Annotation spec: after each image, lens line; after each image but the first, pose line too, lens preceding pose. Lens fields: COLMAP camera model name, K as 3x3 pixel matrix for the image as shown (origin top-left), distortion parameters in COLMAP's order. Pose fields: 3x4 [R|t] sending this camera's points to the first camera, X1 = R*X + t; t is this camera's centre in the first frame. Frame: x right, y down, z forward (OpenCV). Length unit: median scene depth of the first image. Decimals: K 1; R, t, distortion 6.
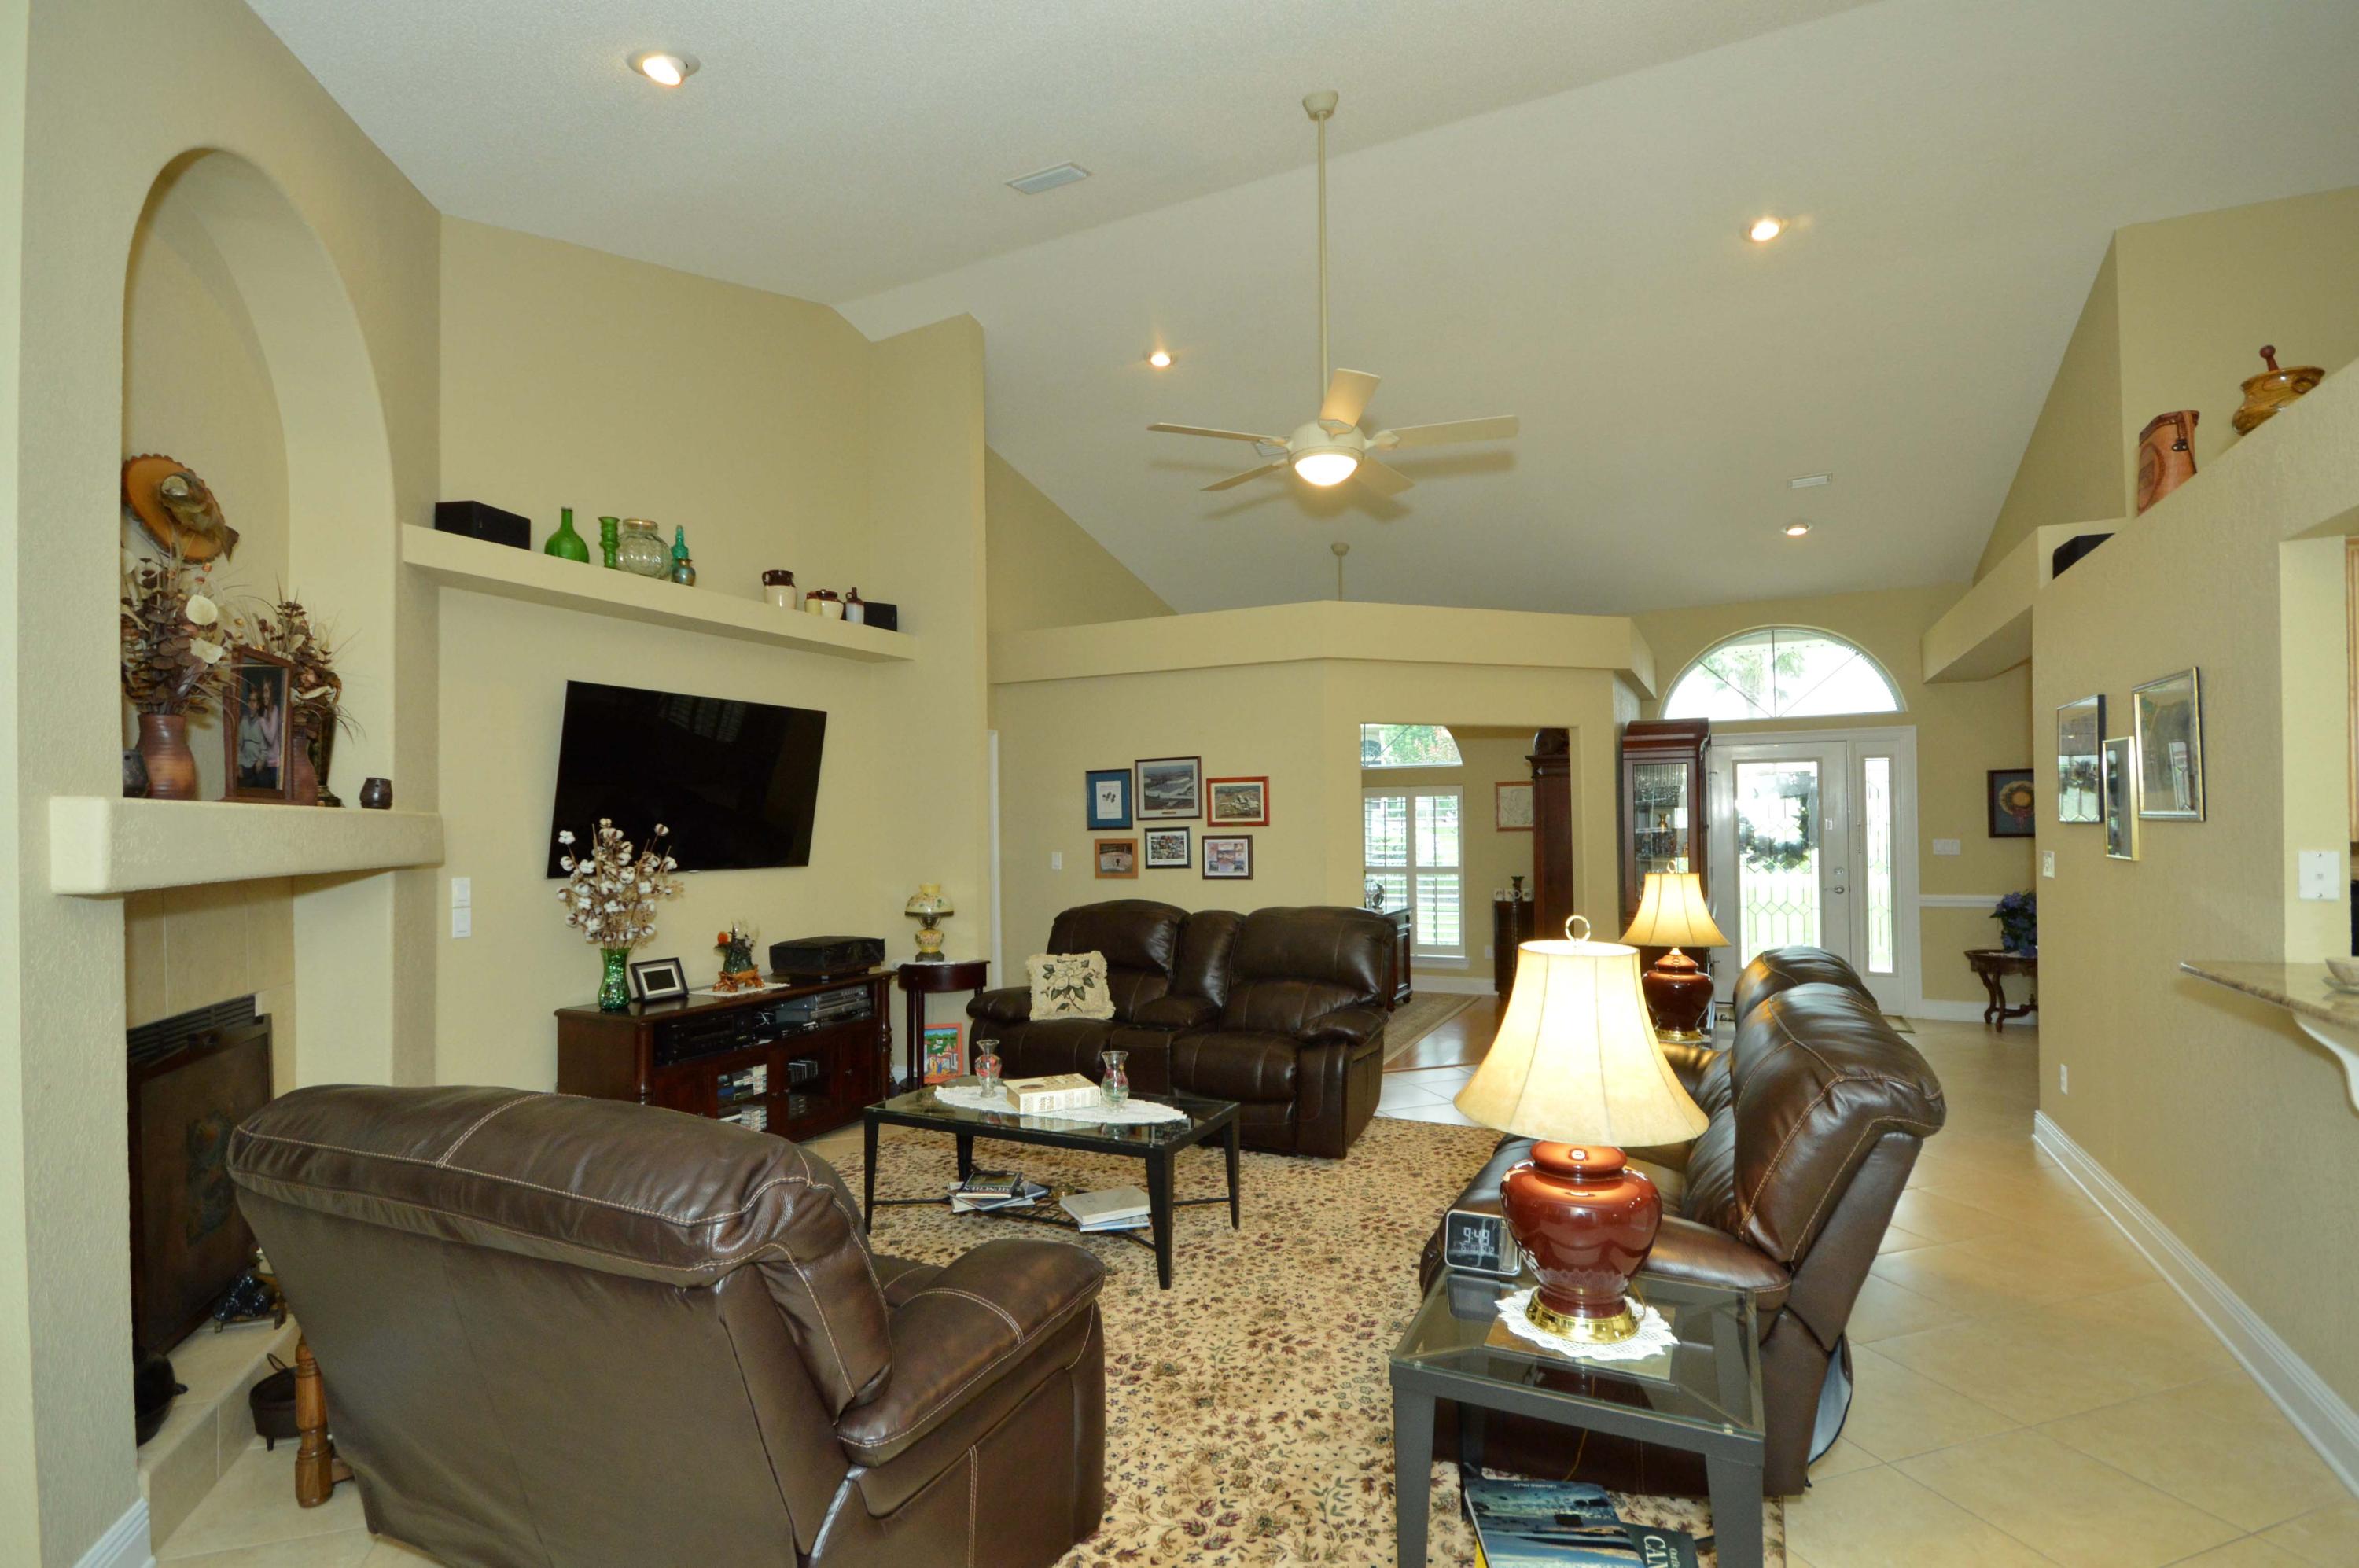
lens RADIAL K [[1118.0, 0, 1188.8], [0, 1118.0, 802.8], [0, 0, 1]] dist [0.010406, -0.006164]
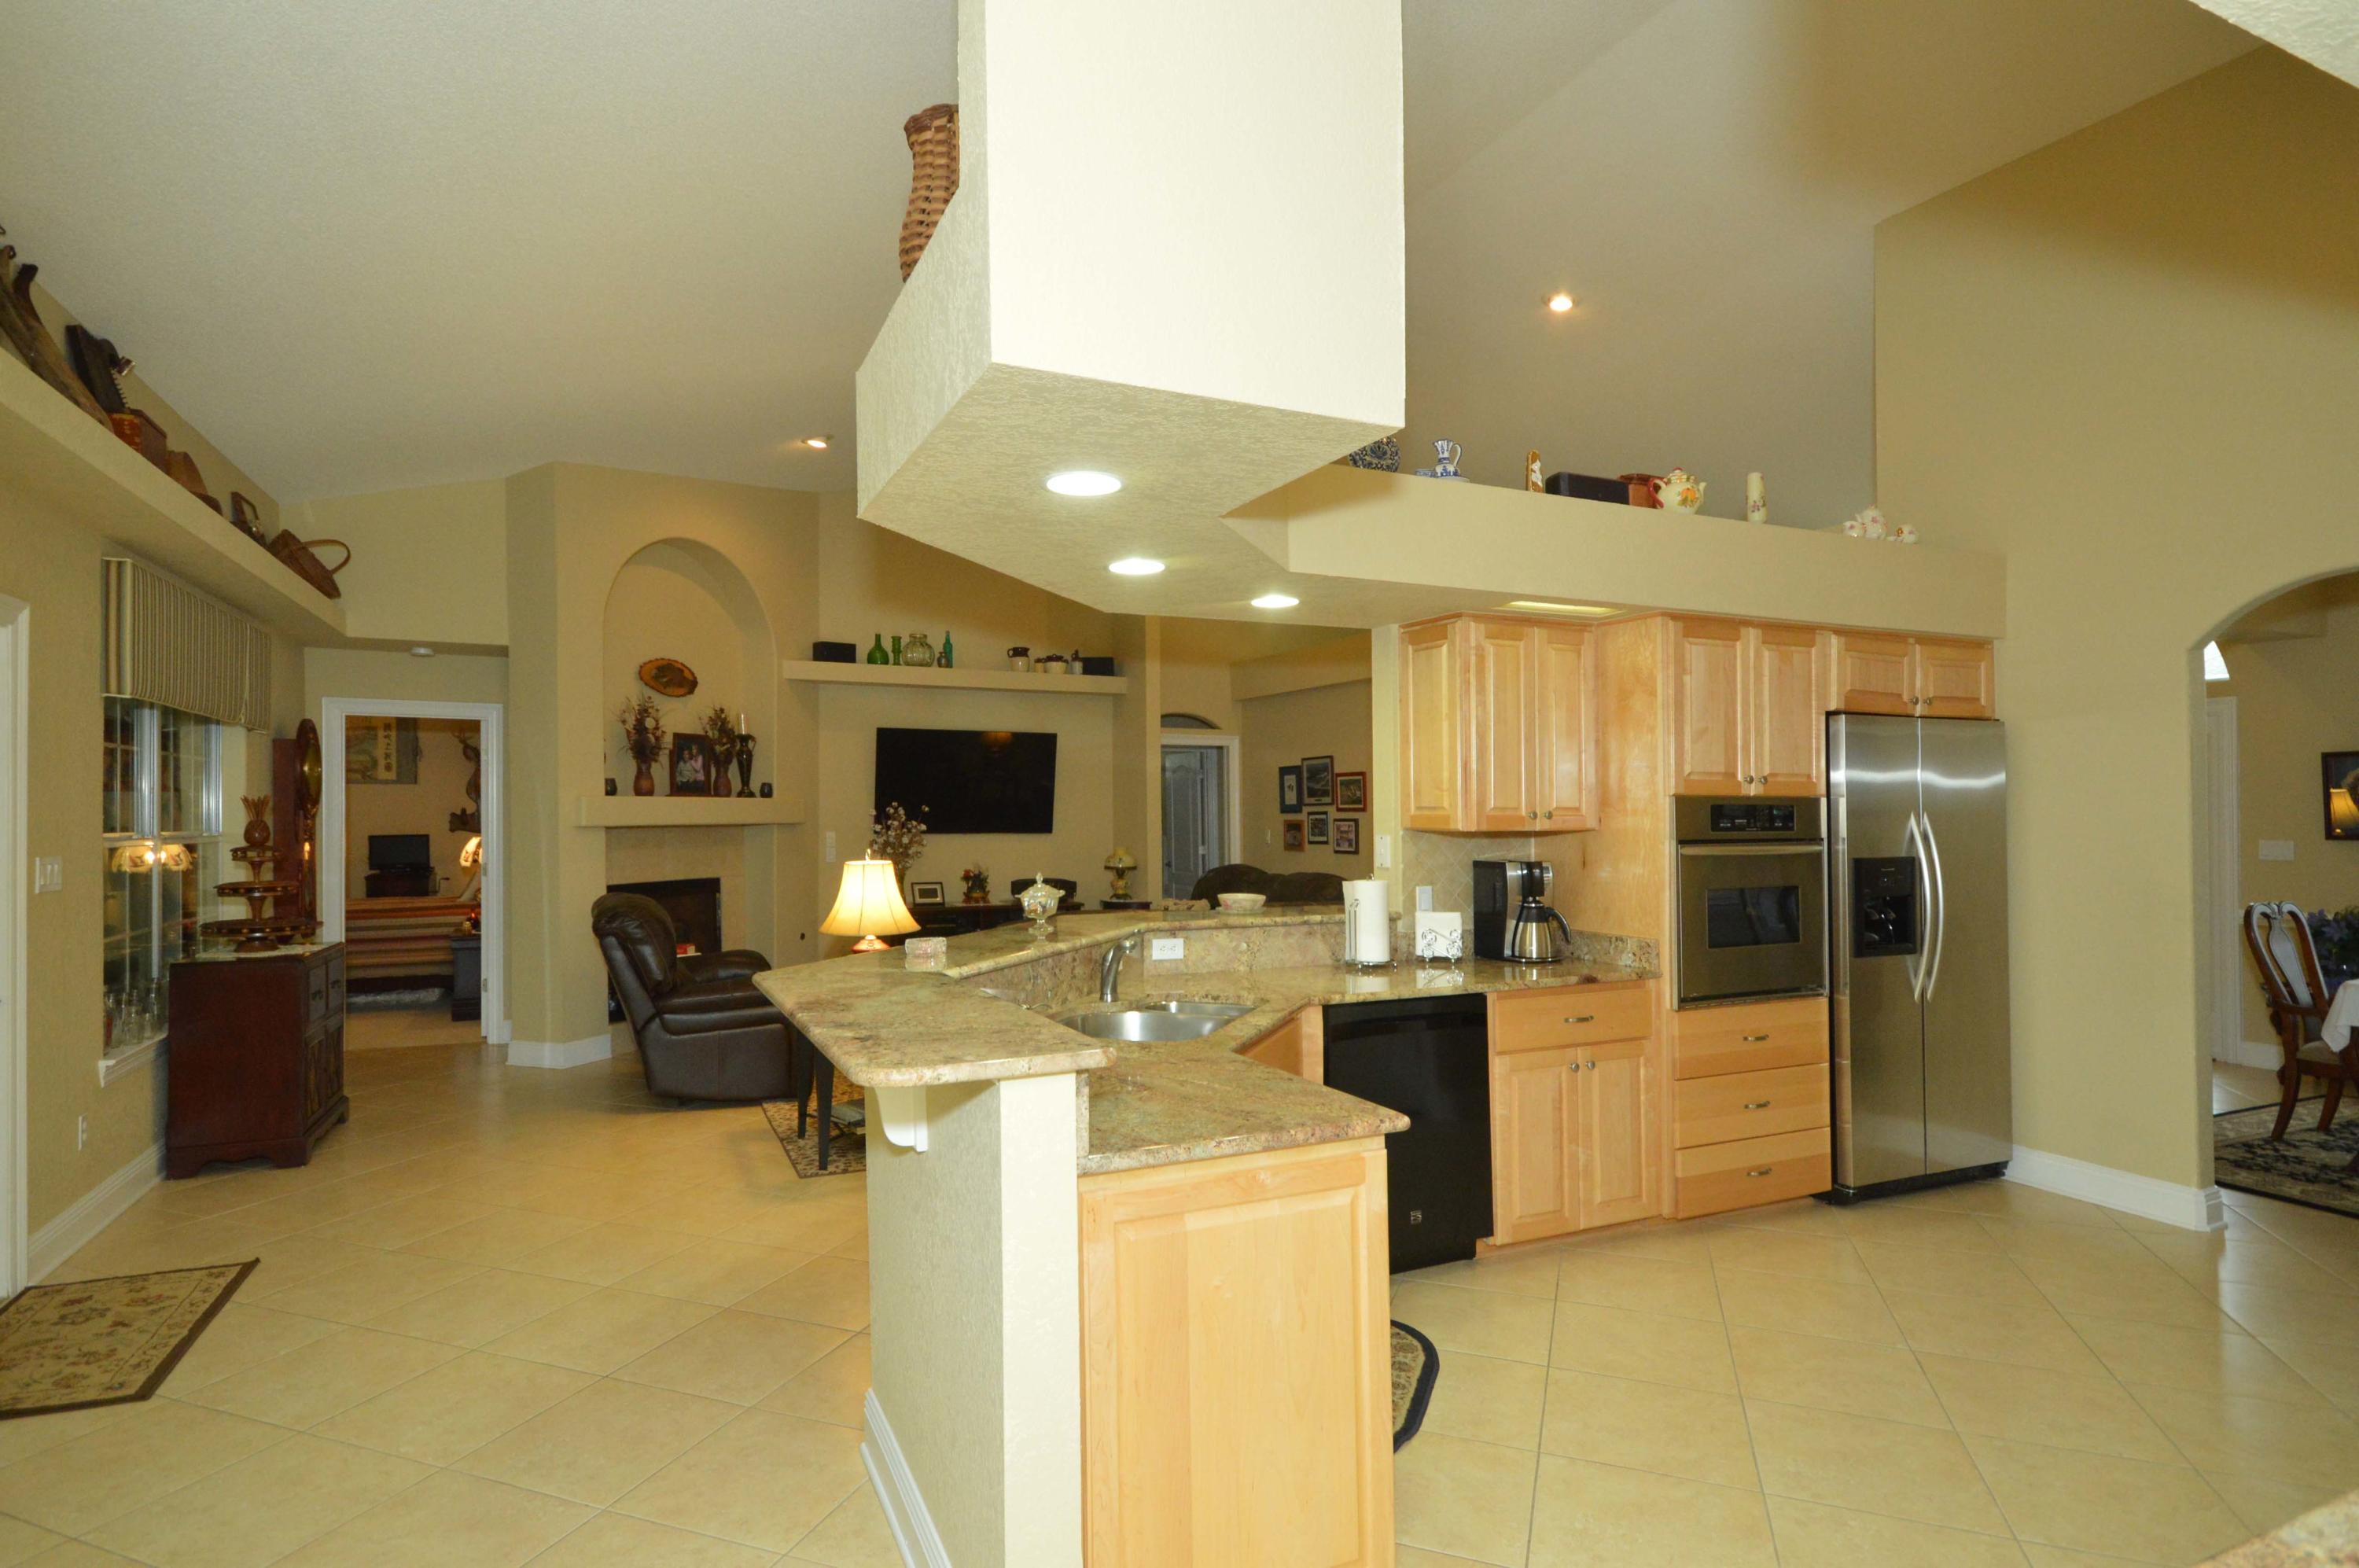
lens RADIAL K [[1200.2, 0, 1162.7], [0, 1200.2, 802.5], [0, 0, 1]] dist [0.014999, 0.002521]
pose [[0.777666, 0.007310, -0.628635, 0.858874], [0.002772, 0.999883, 0.015055, -0.011465], [0.628671, -0.013450, 0.777555, -0.205643]]
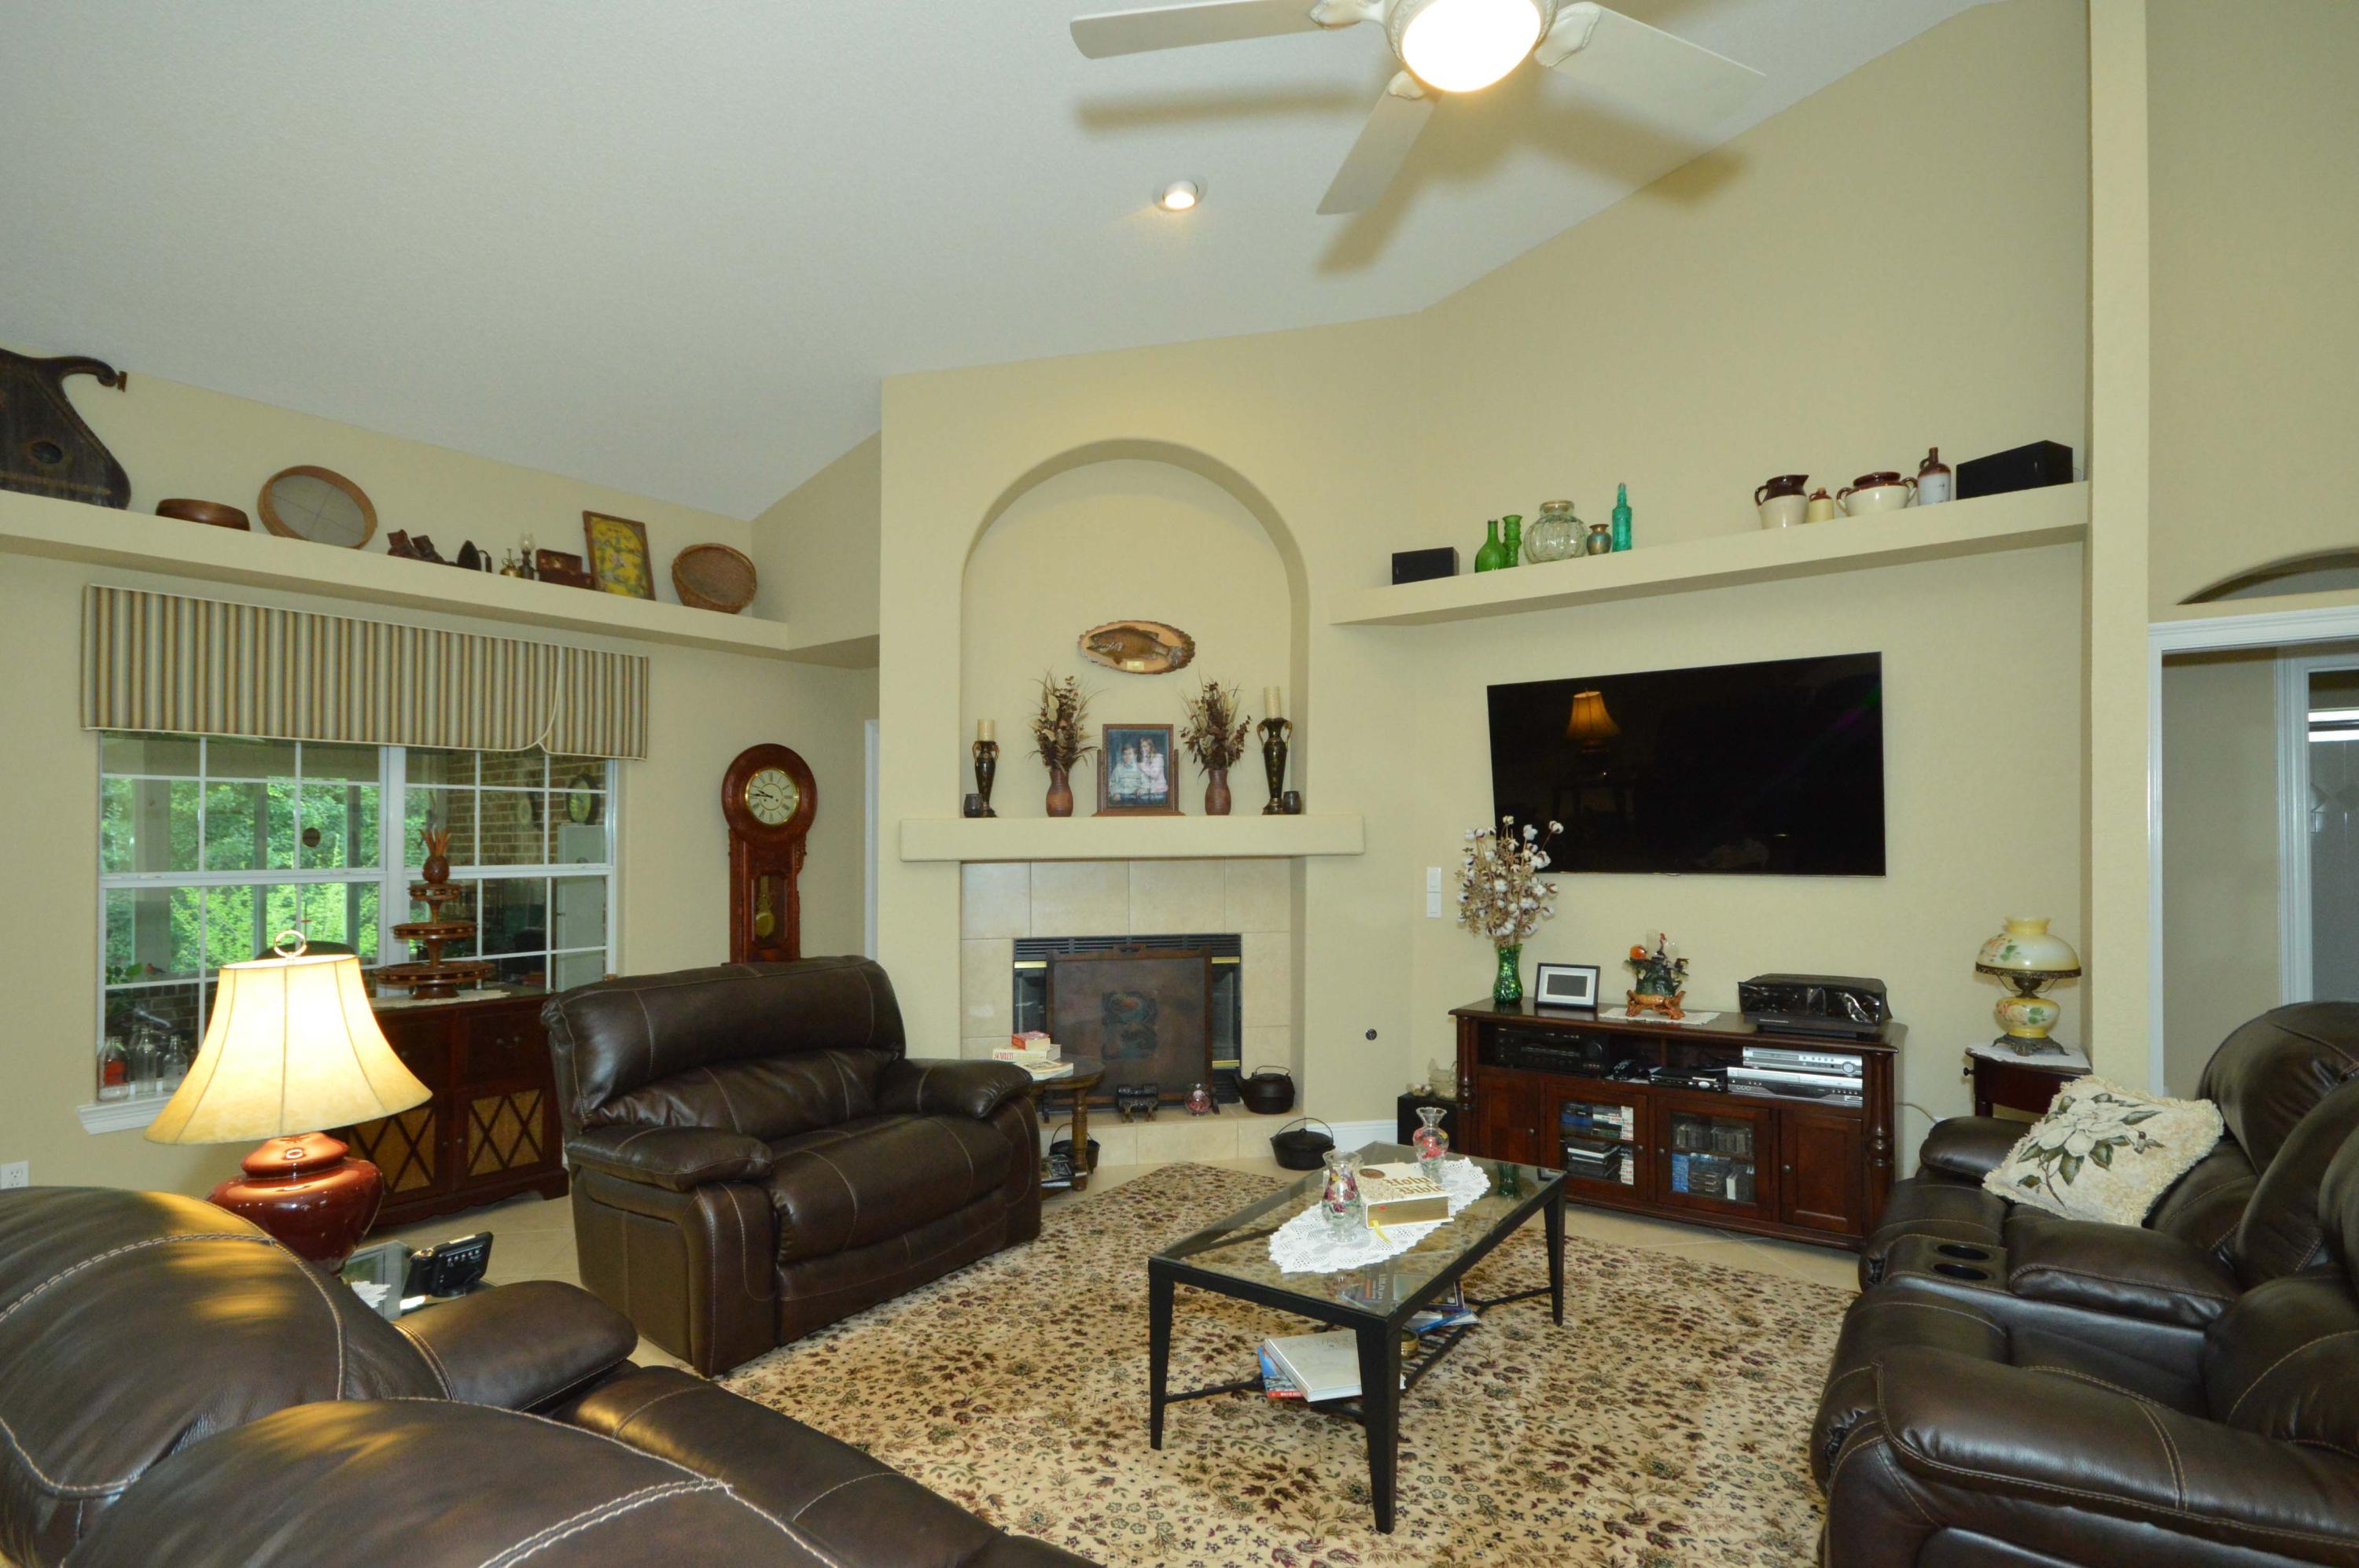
lens RADIAL K [[1147.7, 0, 1177.5], [0, 1147.7, 860.1], [0, 0, 1]] dist [0.009441, -0.000742]
pose [[-0.165208, 0.036053, -0.985600, 0.455611], [0.032885, 0.998977, 0.031030, 0.009146], [0.985710, -0.027285, -0.166225, 0.711390]]
